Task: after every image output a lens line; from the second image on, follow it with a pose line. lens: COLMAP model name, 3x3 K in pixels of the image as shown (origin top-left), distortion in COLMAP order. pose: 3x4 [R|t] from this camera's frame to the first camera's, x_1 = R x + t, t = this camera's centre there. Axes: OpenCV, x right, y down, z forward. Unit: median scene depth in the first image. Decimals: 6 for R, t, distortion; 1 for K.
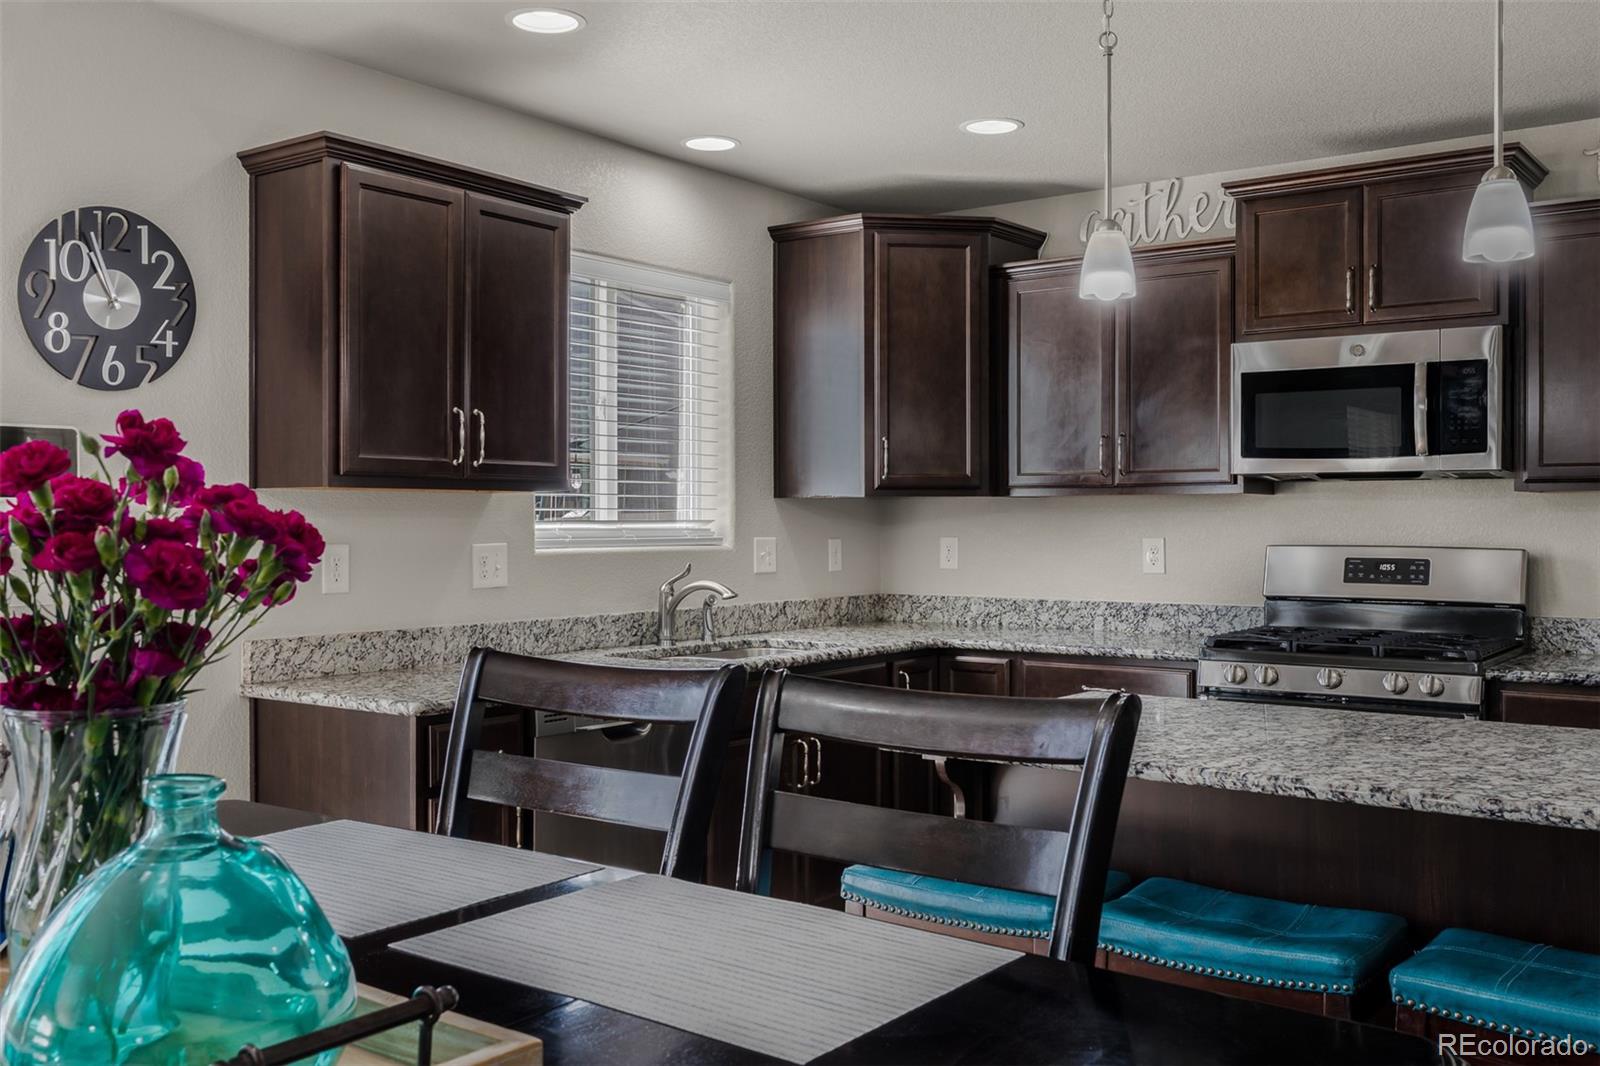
lens RADIAL K [[1418.1, 0, 796.2], [0, 1418.1, 530.1], [0, 0, 1]] dist [0.009621, -0.007361]
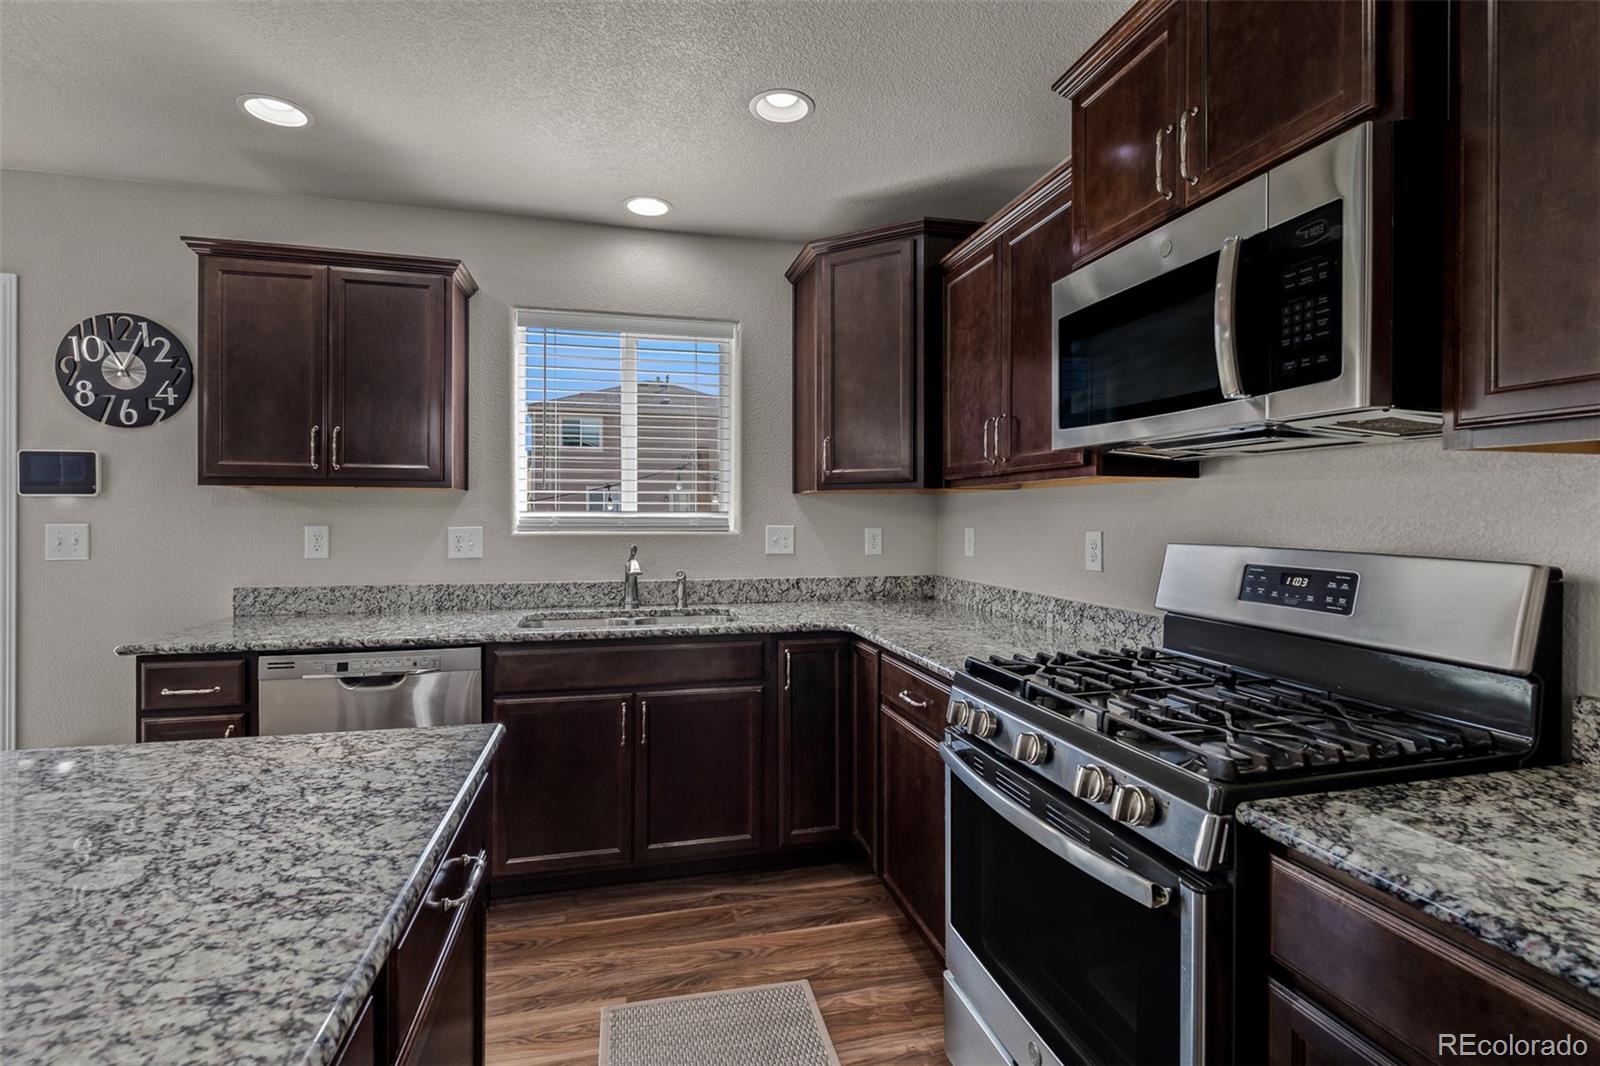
lens RADIAL K [[721.0, 0, 800.4], [0, 721.0, 522.0], [0, 0, 1]] dist [-0.000488, -0.000235]
pose [[0.781618, 0.008783, -0.623696, 0.488021], [-0.008316, 0.999959, 0.003661, -0.000582], [0.623702, 0.002325, 0.781659, 0.657610]]
